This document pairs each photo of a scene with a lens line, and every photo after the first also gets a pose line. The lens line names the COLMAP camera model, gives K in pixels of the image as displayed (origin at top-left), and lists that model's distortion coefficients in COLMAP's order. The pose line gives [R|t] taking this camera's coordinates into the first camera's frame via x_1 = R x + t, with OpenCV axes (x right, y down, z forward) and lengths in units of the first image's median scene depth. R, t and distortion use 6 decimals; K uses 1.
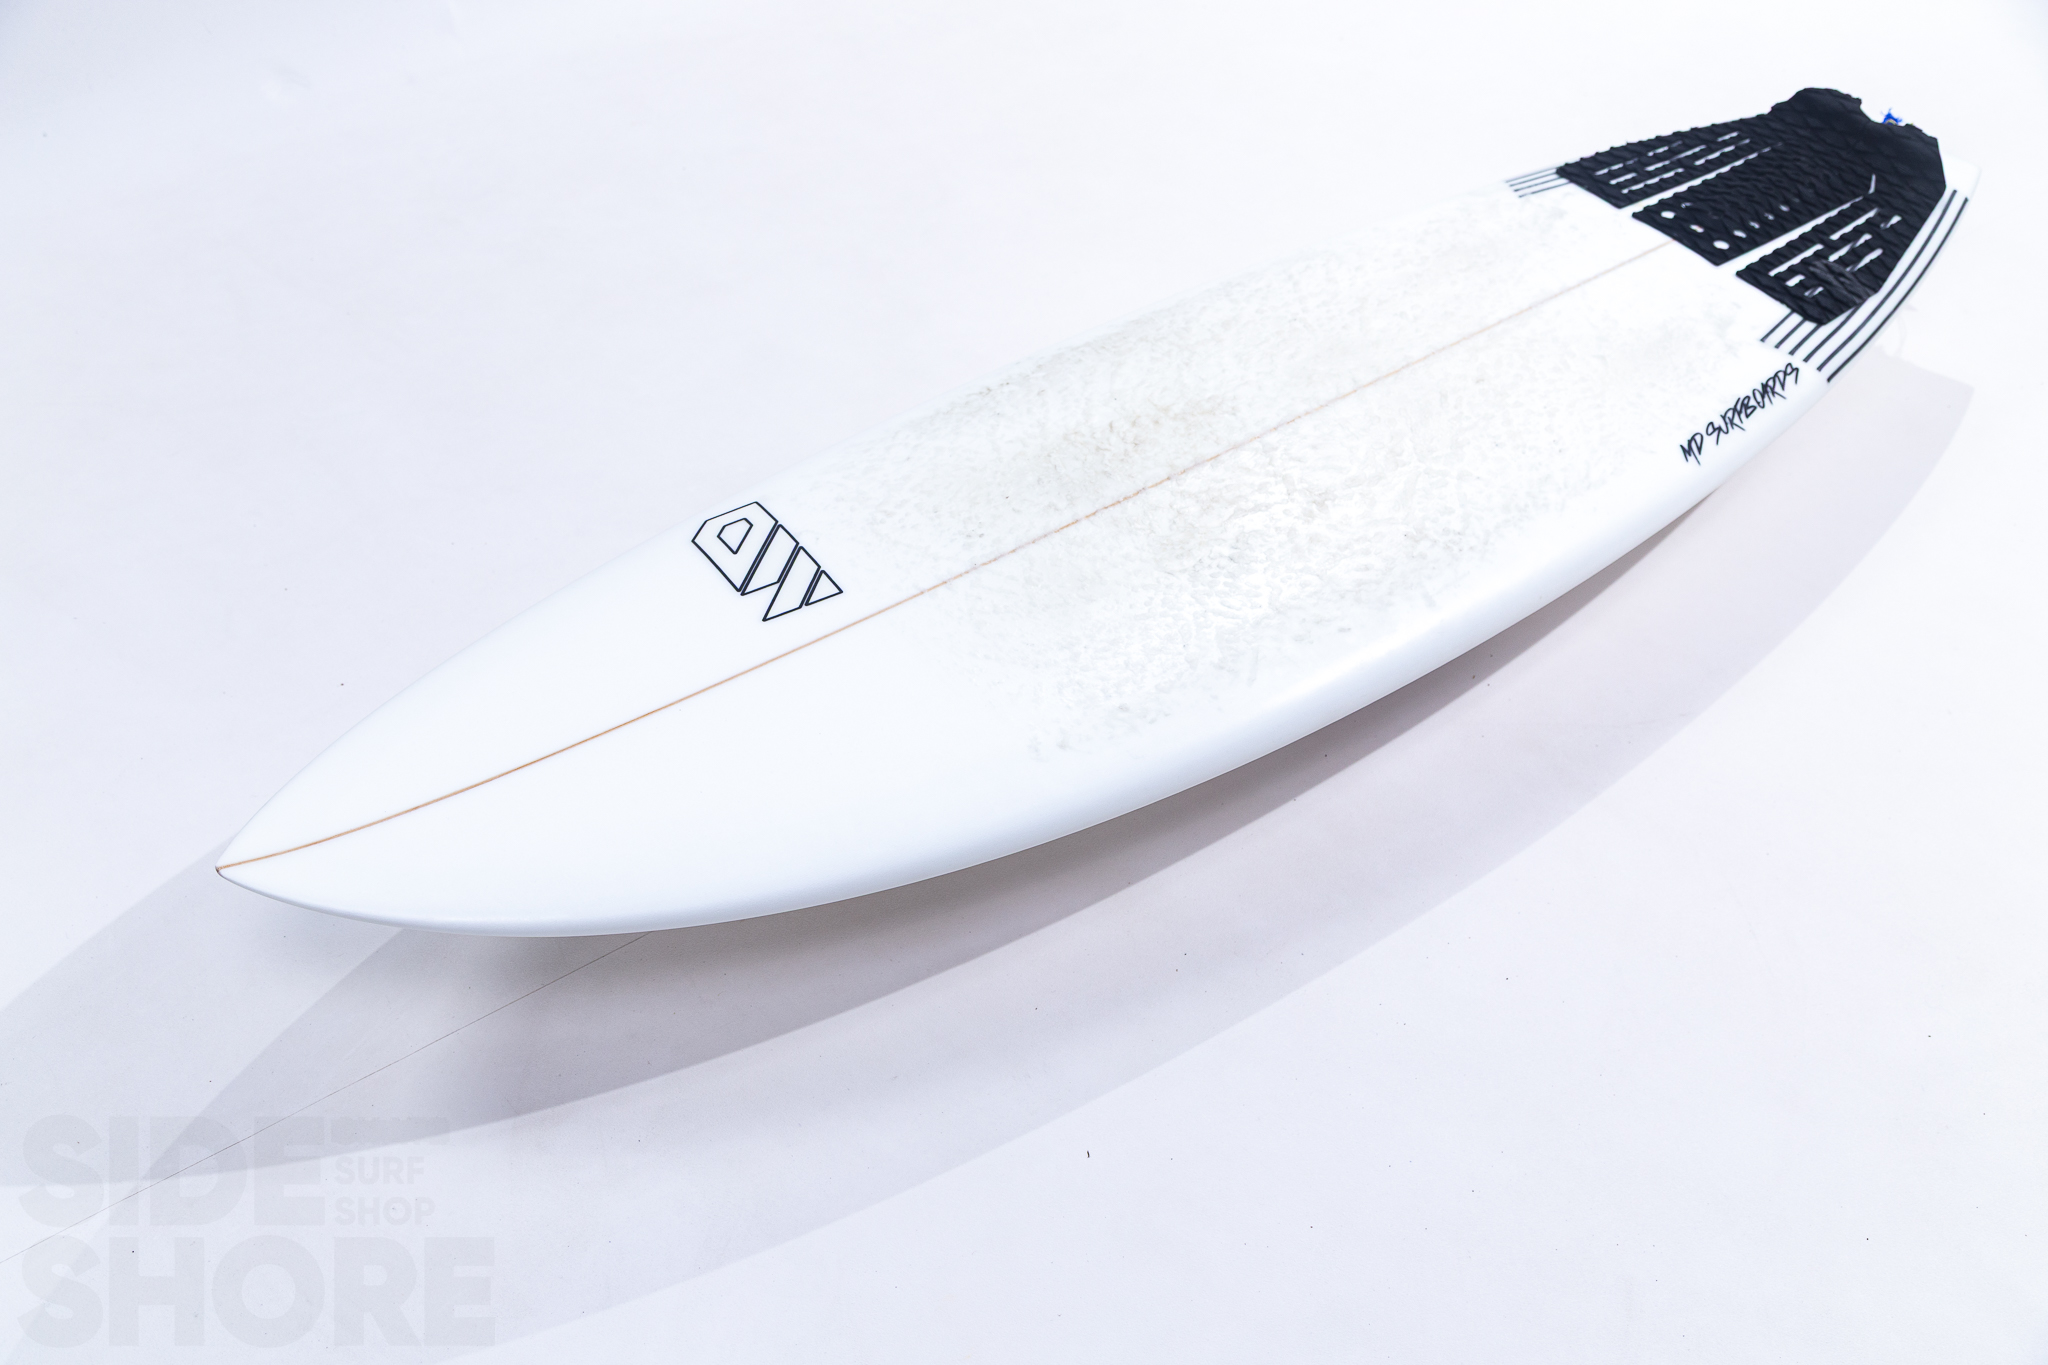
lens RADIAL K [[2244.2, 0, 1024.0], [0, 2244.2, 682.5], [0, 0, 1]] dist [-0.026196, -0.030954]
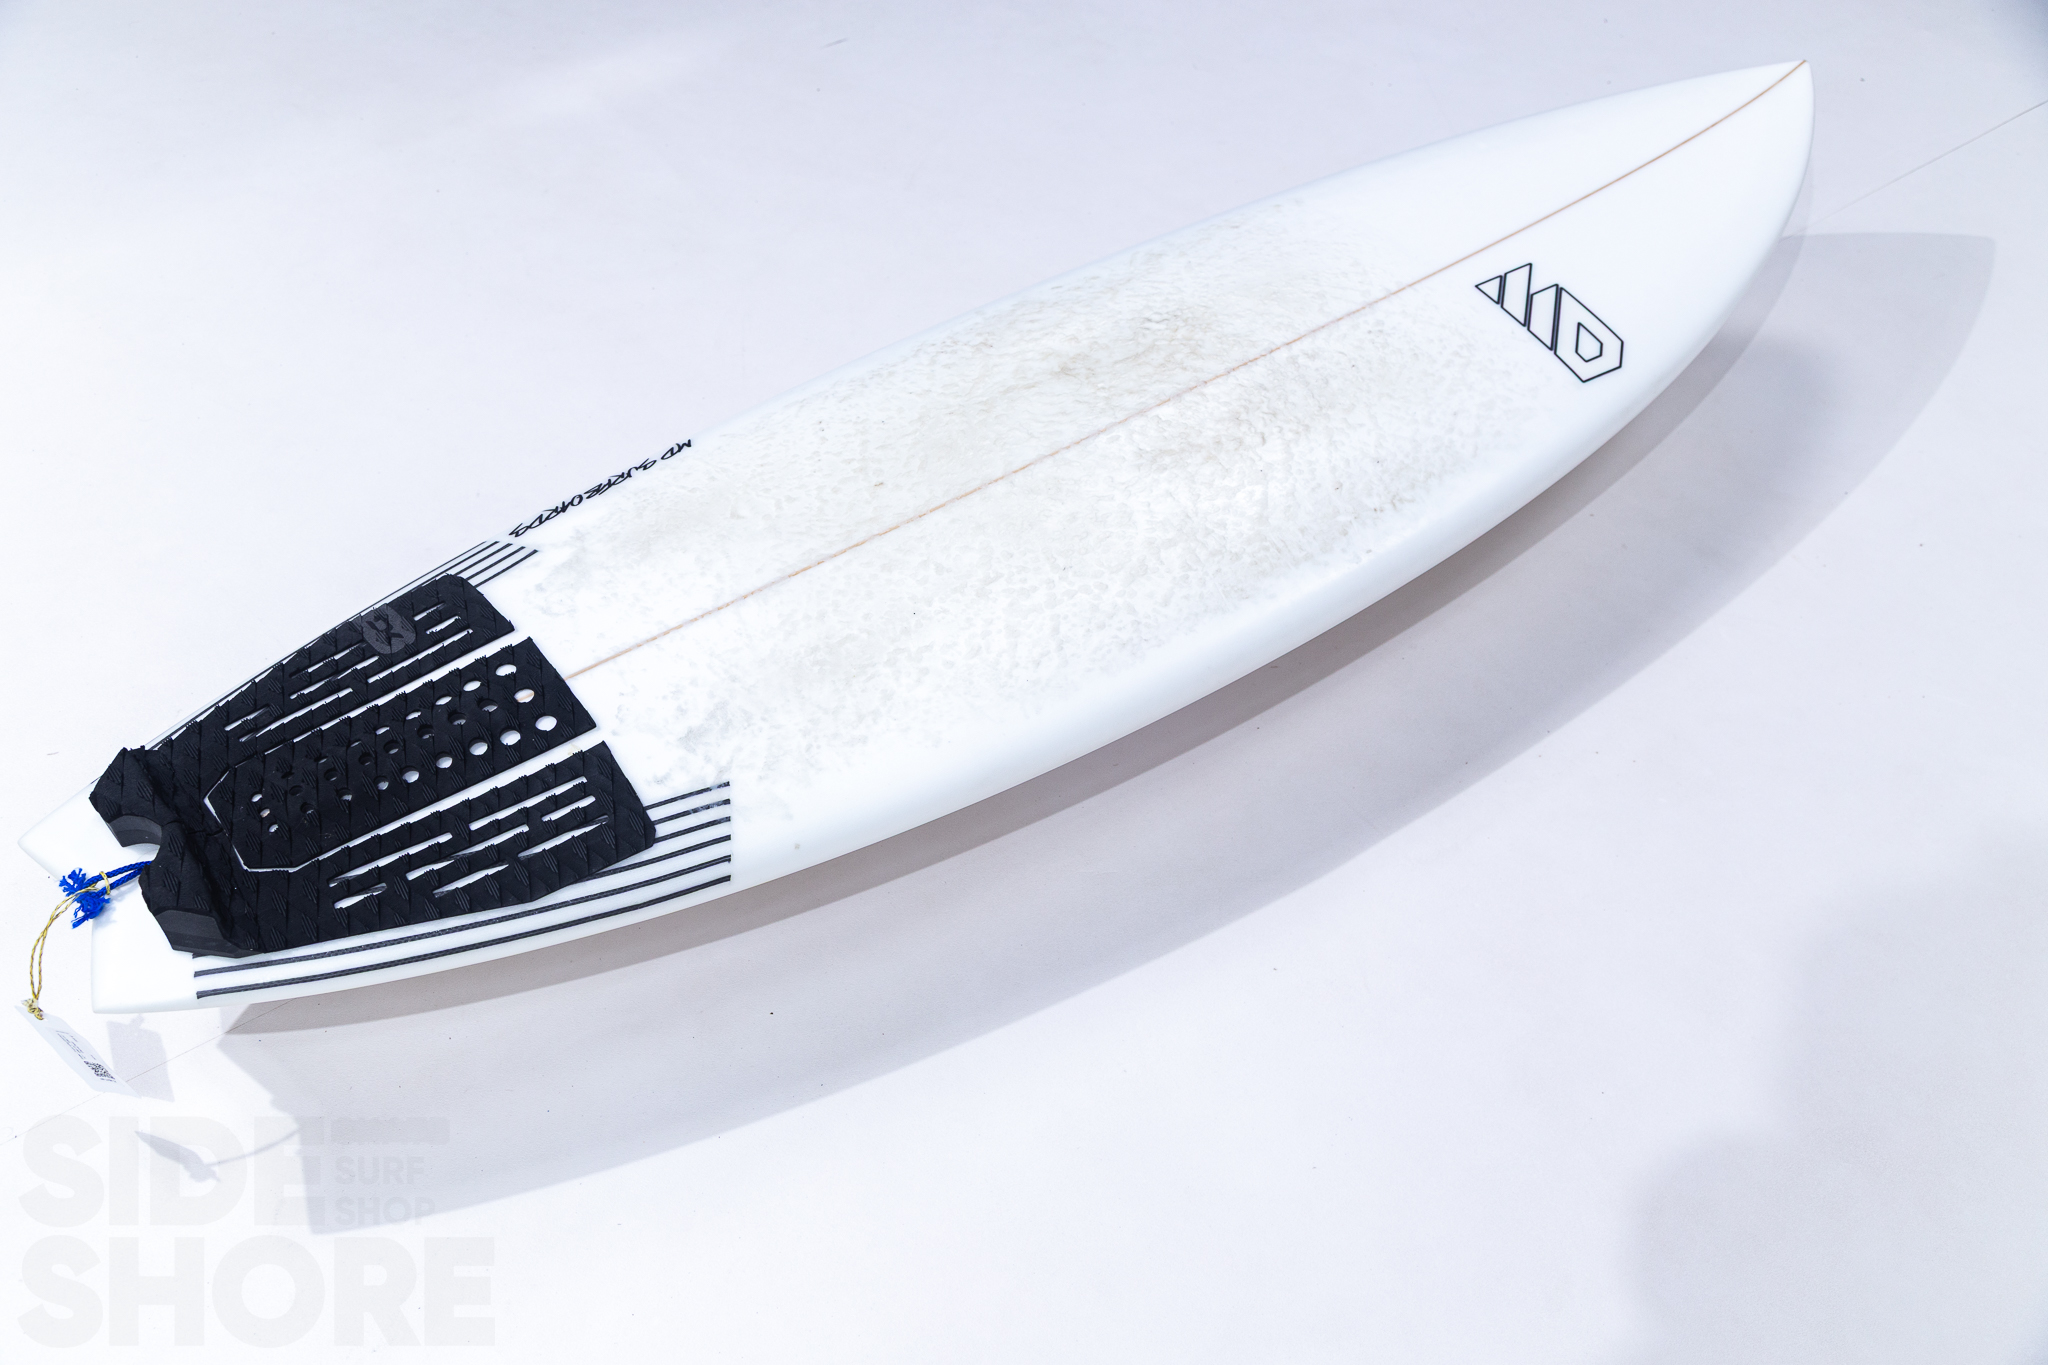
lens RADIAL K [[1876.5, 0, 1009.4], [0, 1876.5, 646.5], [0, 0, 1]] dist [0.050669, -0.175052]
pose [[-0.999458, -0.031029, -0.011022, 0.162473], [-0.011261, 0.007534, 0.999908, -0.975372], [-0.030944, 0.999490, -0.007879, 1.125299]]
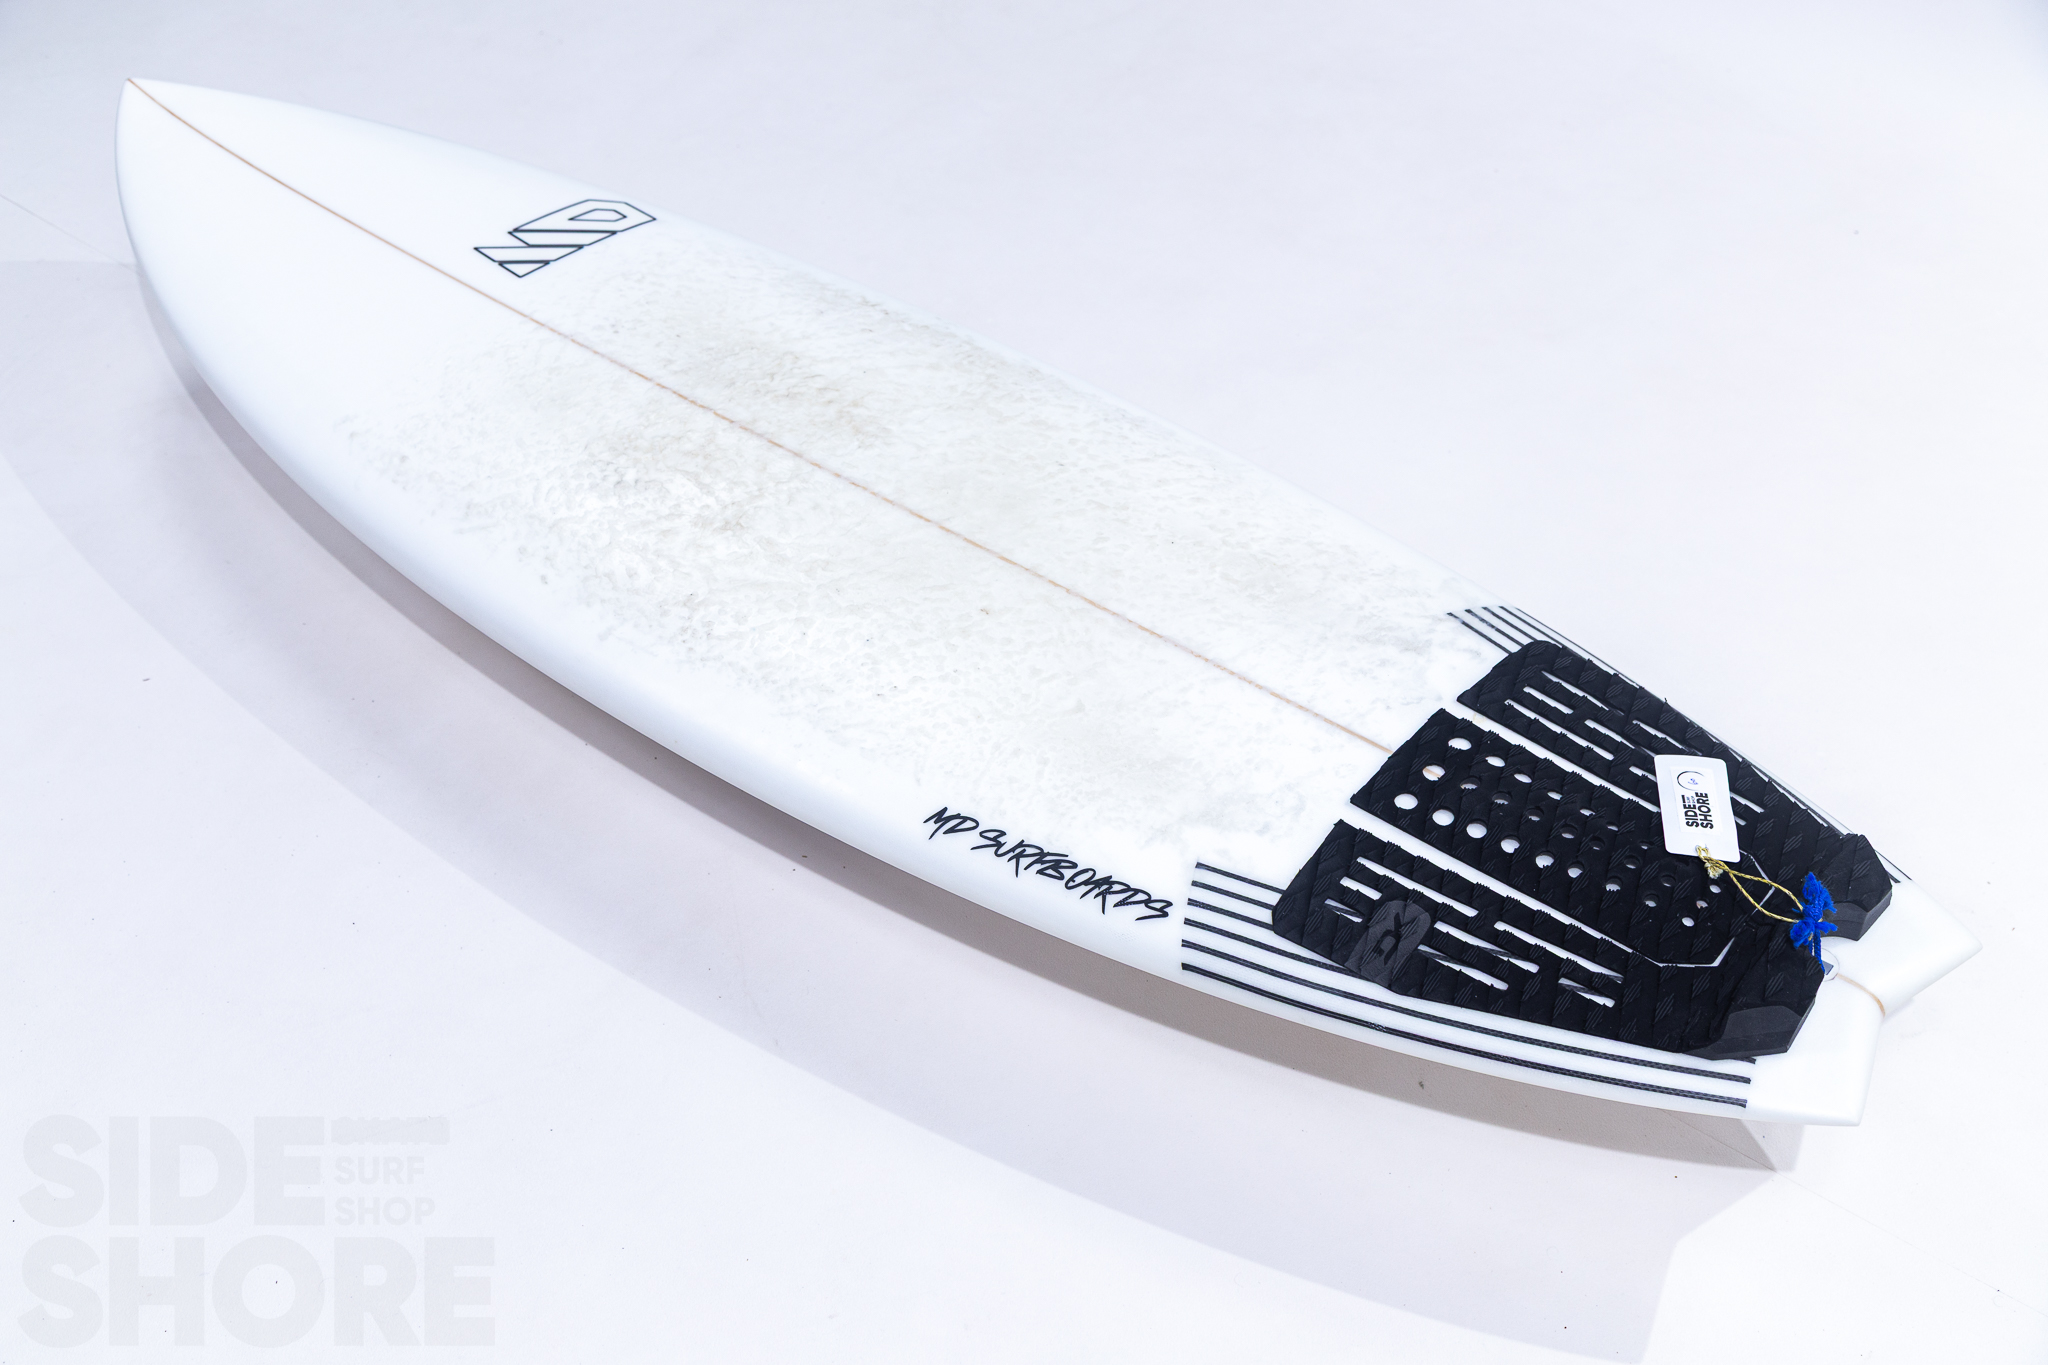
lens RADIAL K [[2361.5, 0, 1024.0], [0, 2361.5, 682.5], [0, 0, 1]] dist [-0.019790, -0.043356]
pose [[0.226964, 0.643968, -0.730611, 0.896814], [-0.630616, 0.668859, 0.393638, -0.489253], [0.742166, 0.371393, 0.557903, 0.563916]]
